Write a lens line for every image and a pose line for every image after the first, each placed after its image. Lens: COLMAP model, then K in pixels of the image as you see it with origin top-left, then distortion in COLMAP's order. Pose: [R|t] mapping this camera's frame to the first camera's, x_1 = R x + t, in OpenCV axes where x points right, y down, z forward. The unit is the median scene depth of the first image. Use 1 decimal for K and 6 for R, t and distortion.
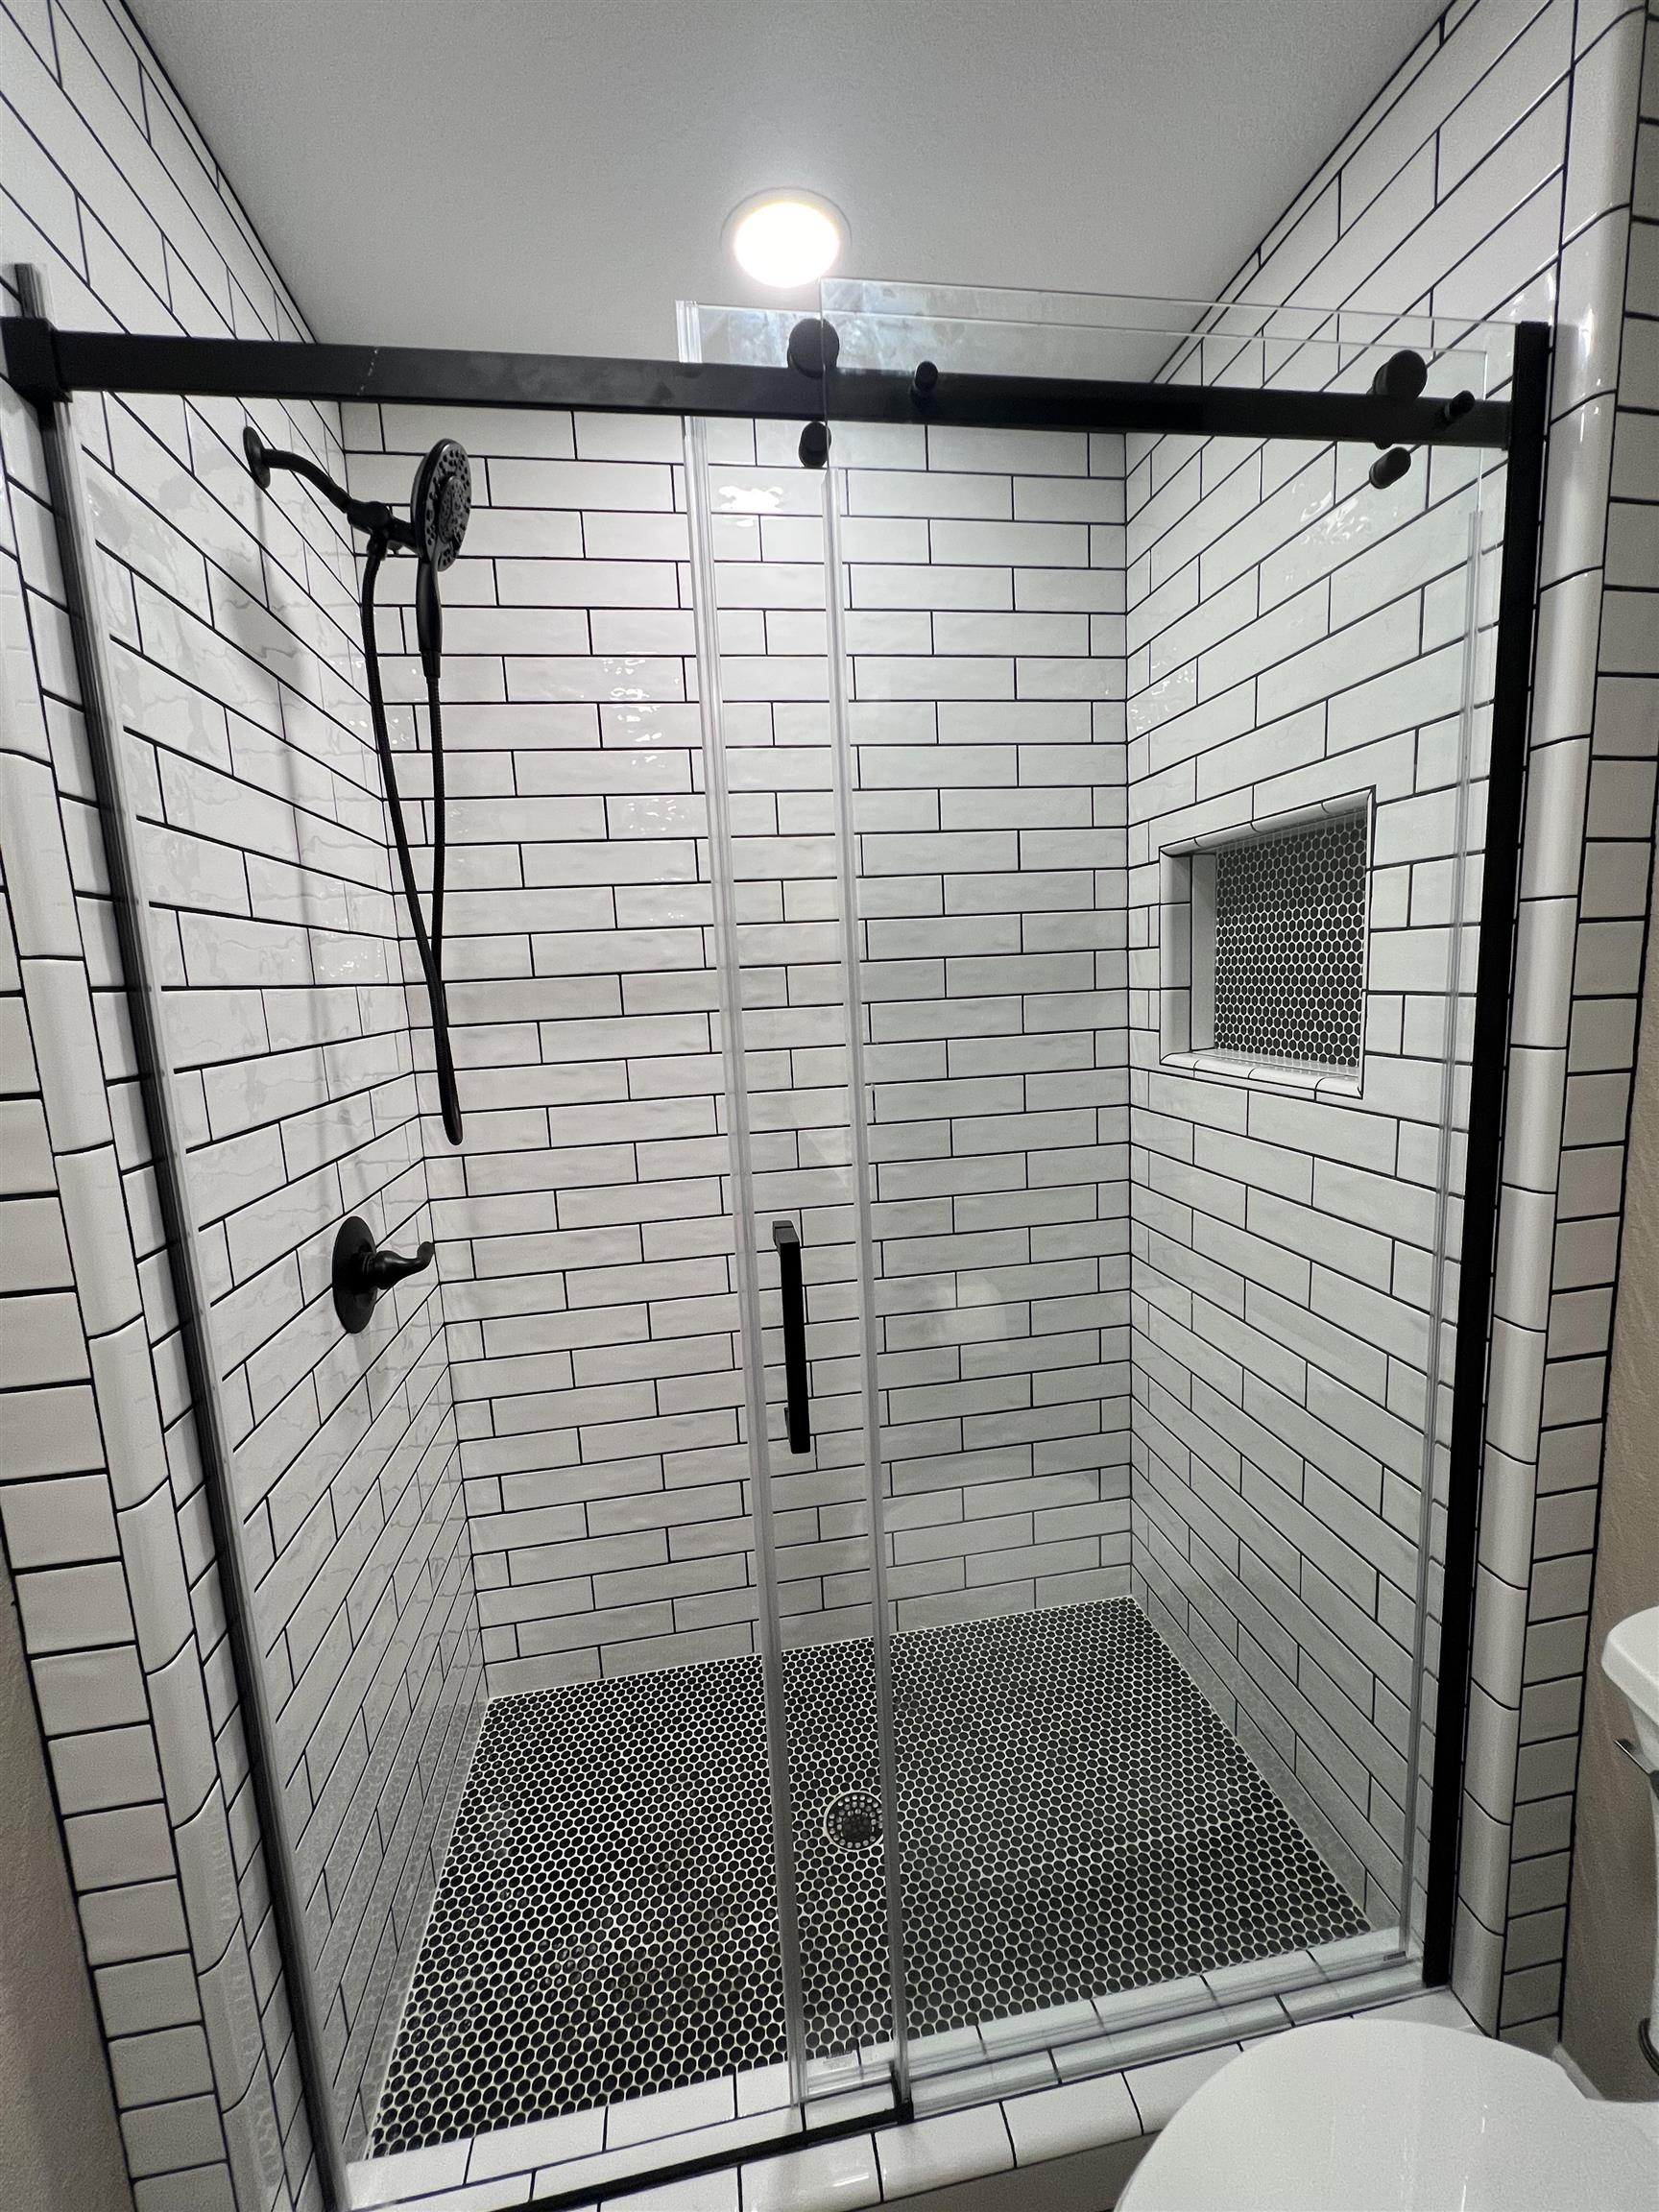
lens RADIAL K [[890.8, 0, 834.9], [0, 890.8, 1099.7], [0, 0, 1]] dist [0.001555, 0.000055]
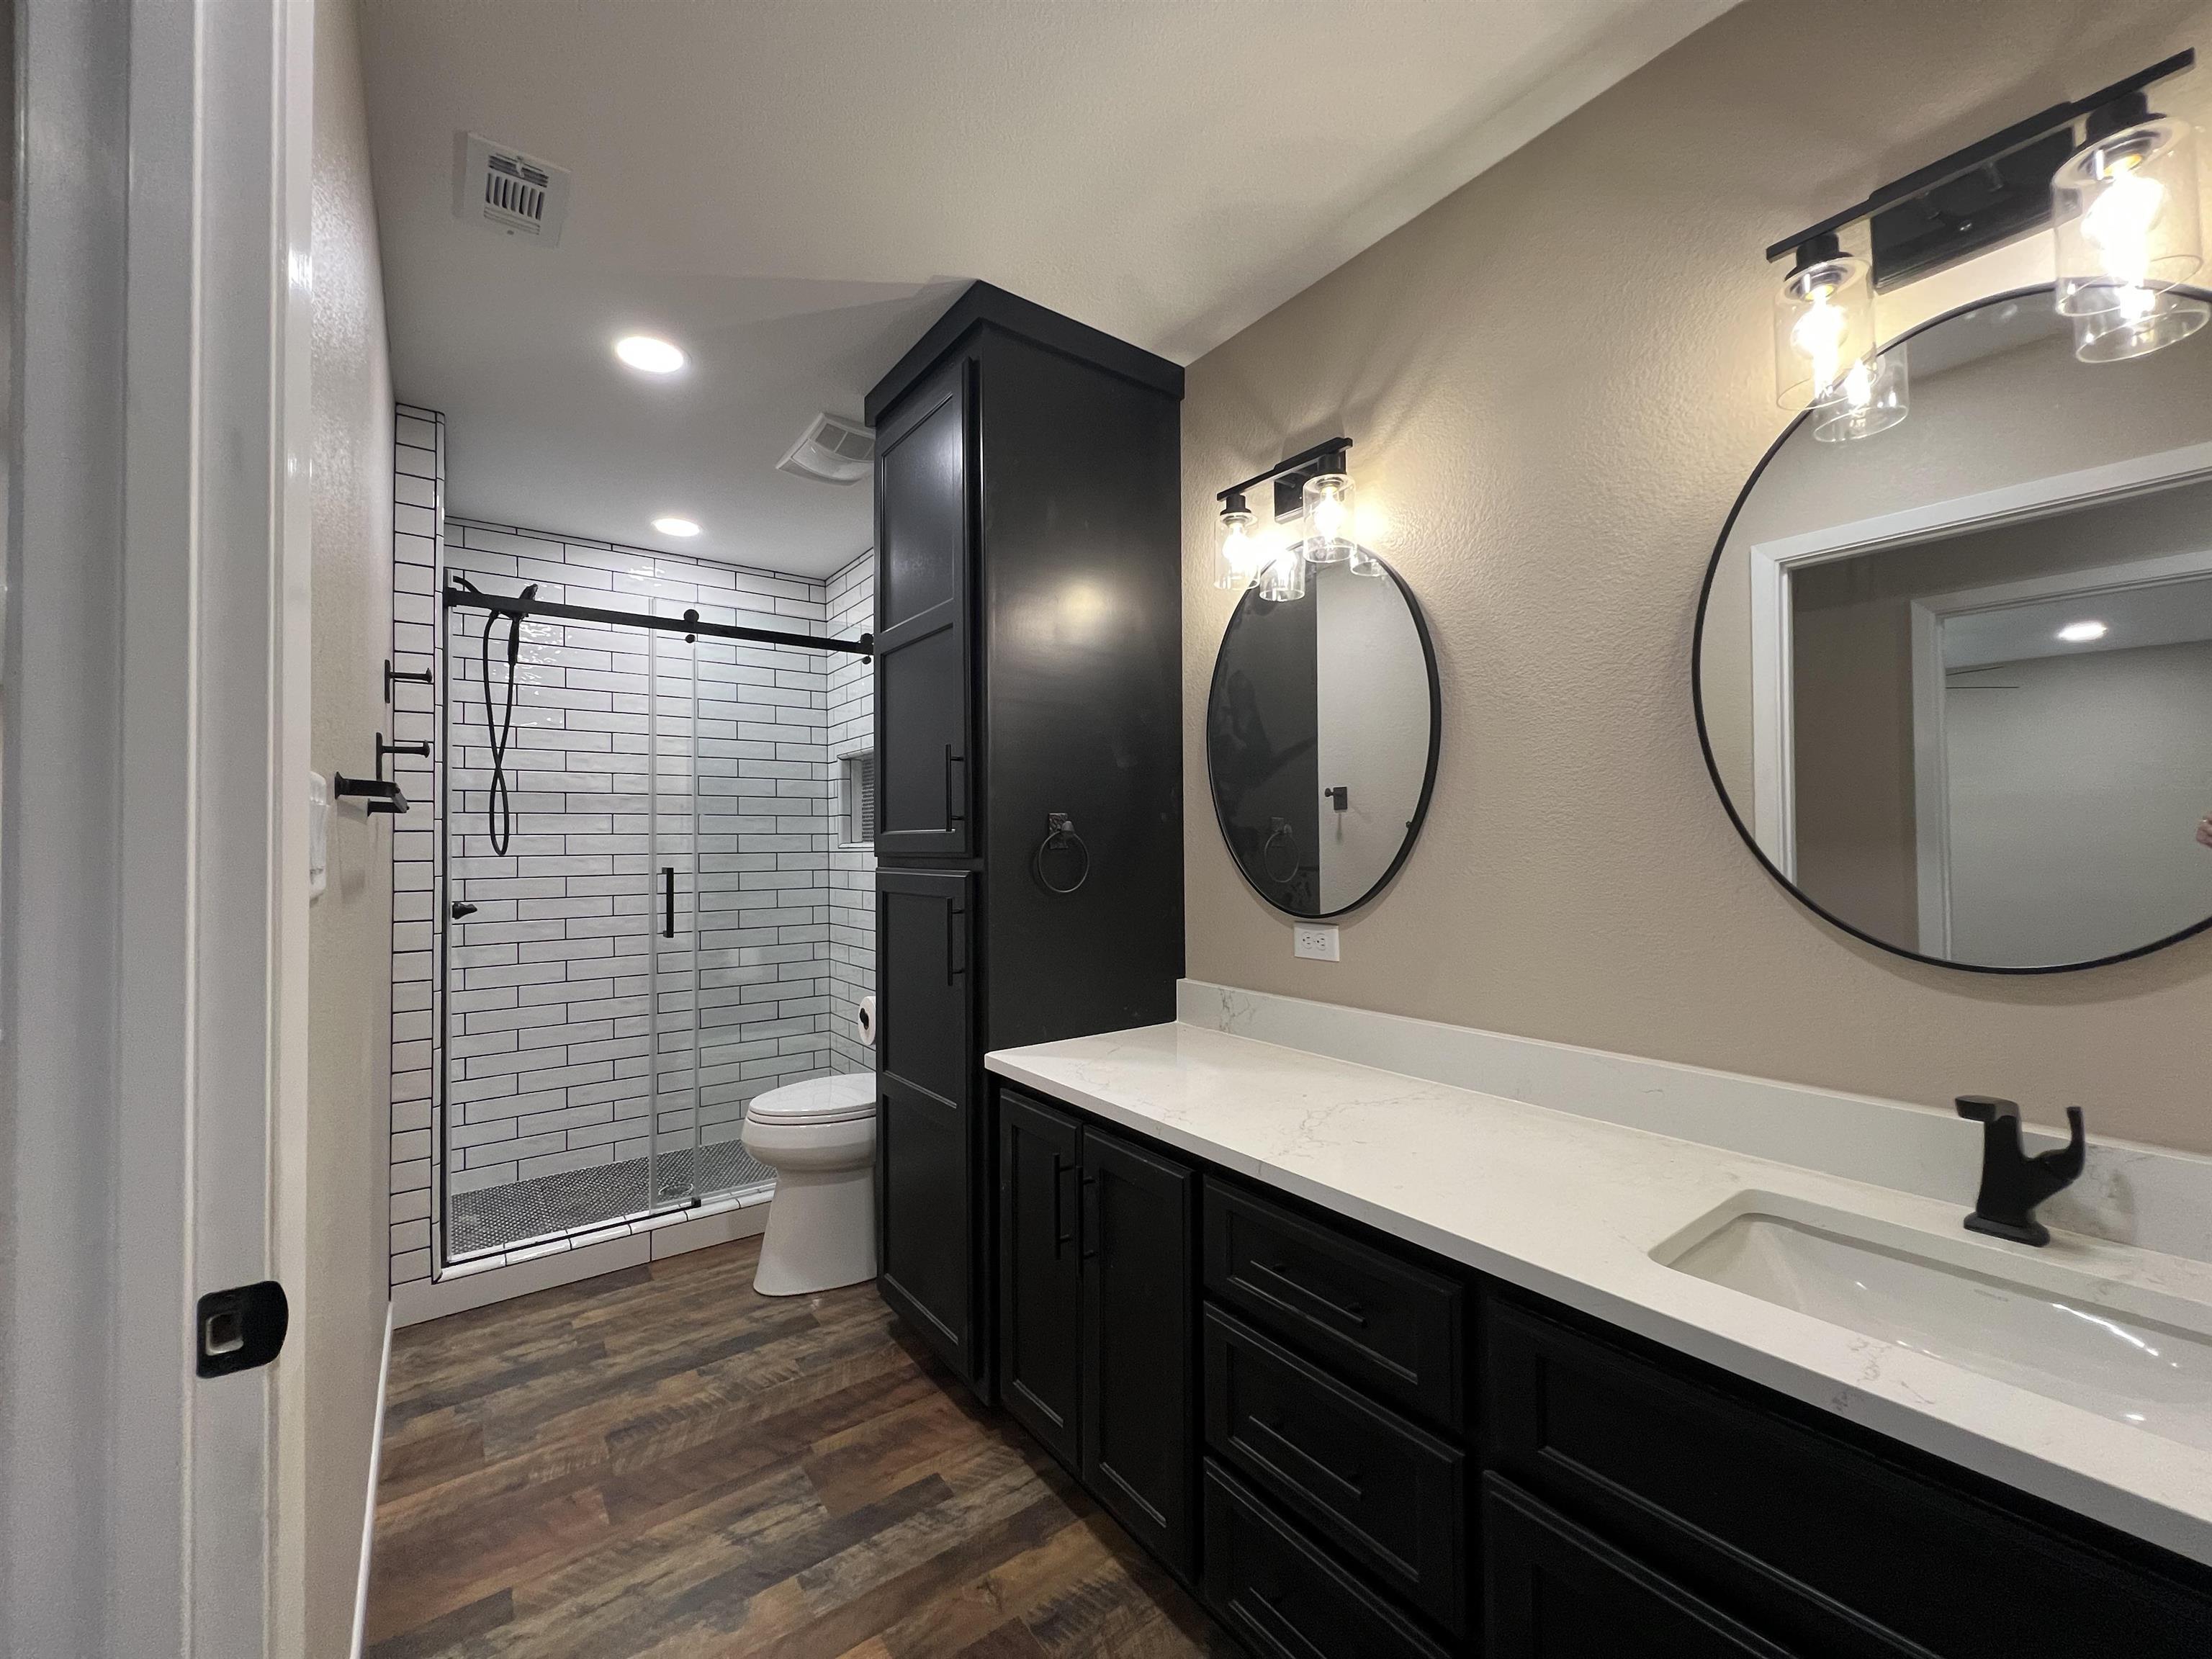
lens RADIAL K [[885.4, 0, 1115.4], [0, 885.4, 831.9], [0, 0, 1]] dist [0.000325, 0.000539]
pose [[0.885674, 0.045394, 0.462084, -0.055059], [0.033717, 0.986294, -0.161516, 0.306361], [-0.463082, 0.158630, 0.872004, -1.296970]]
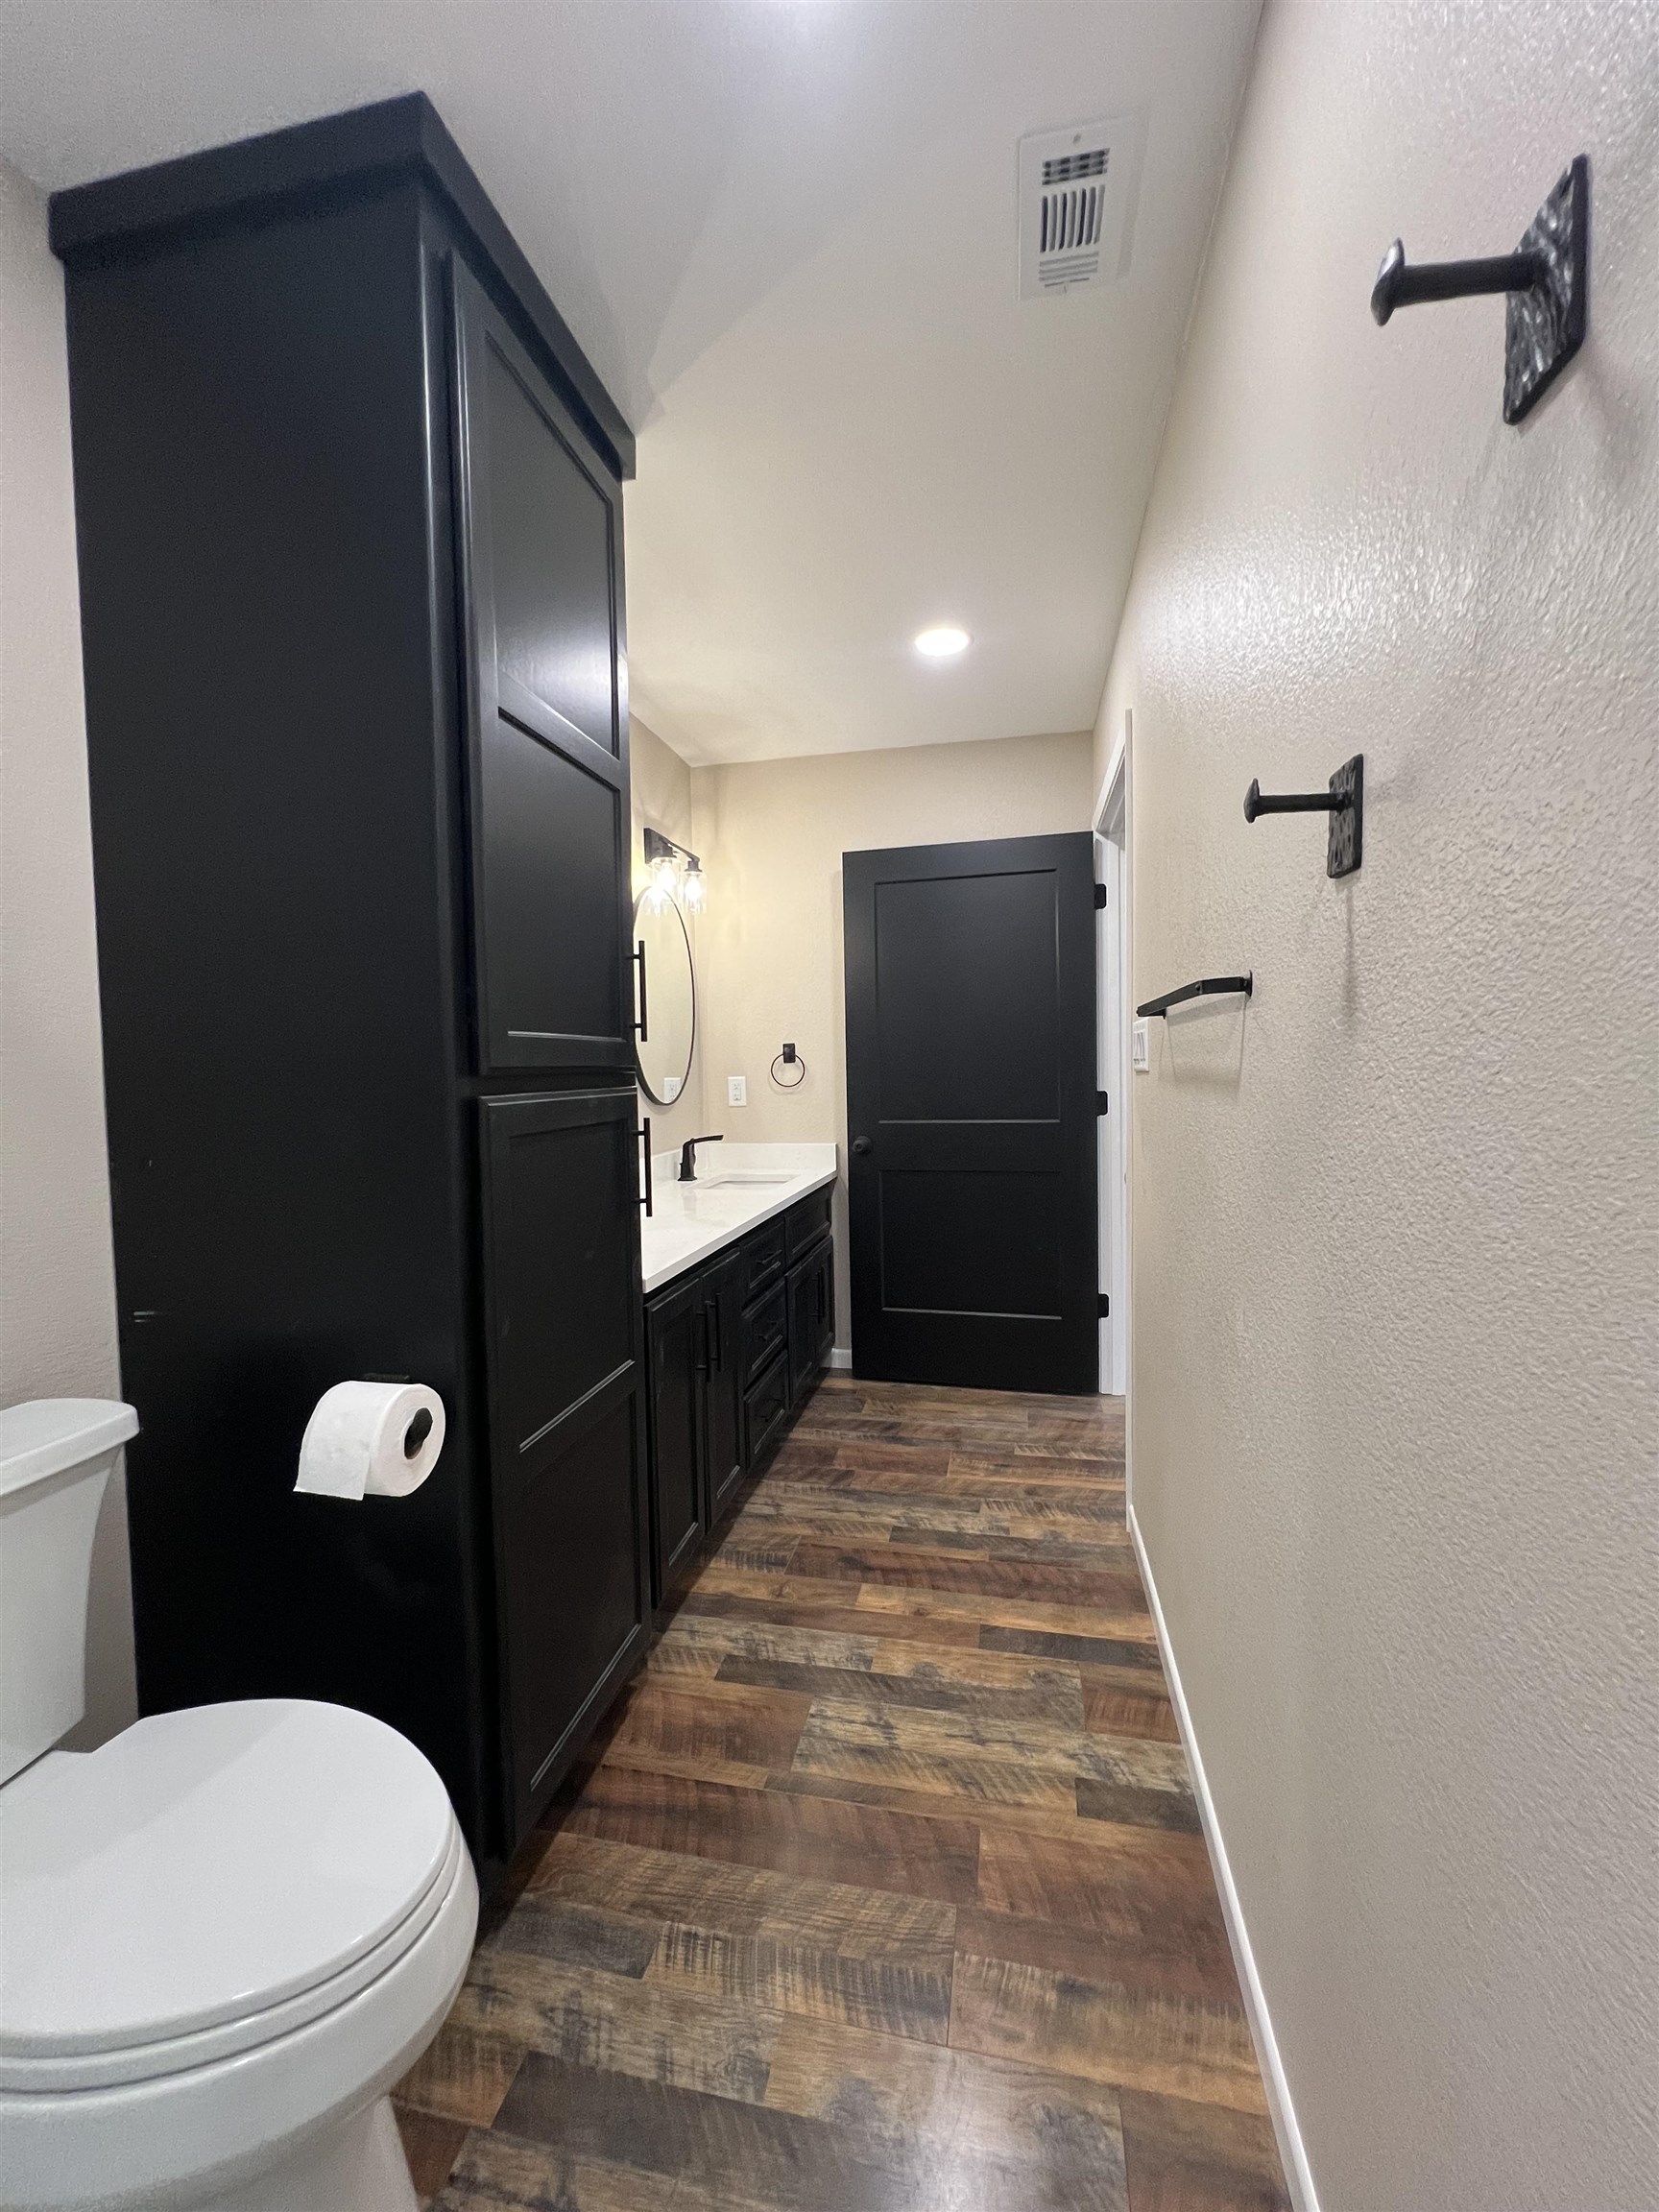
lens RADIAL K [[885.4, 0, 835.2], [0, 885.4, 1097.5], [0, 0, 1]] dist [0.000325, 0.000539]
pose [[-0.928690, 0.044793, 0.368142, -0.274103], [0.108590, 0.982015, 0.154449, 0.053382], [-0.354603, 0.183412, -0.916852, 0.606503]]
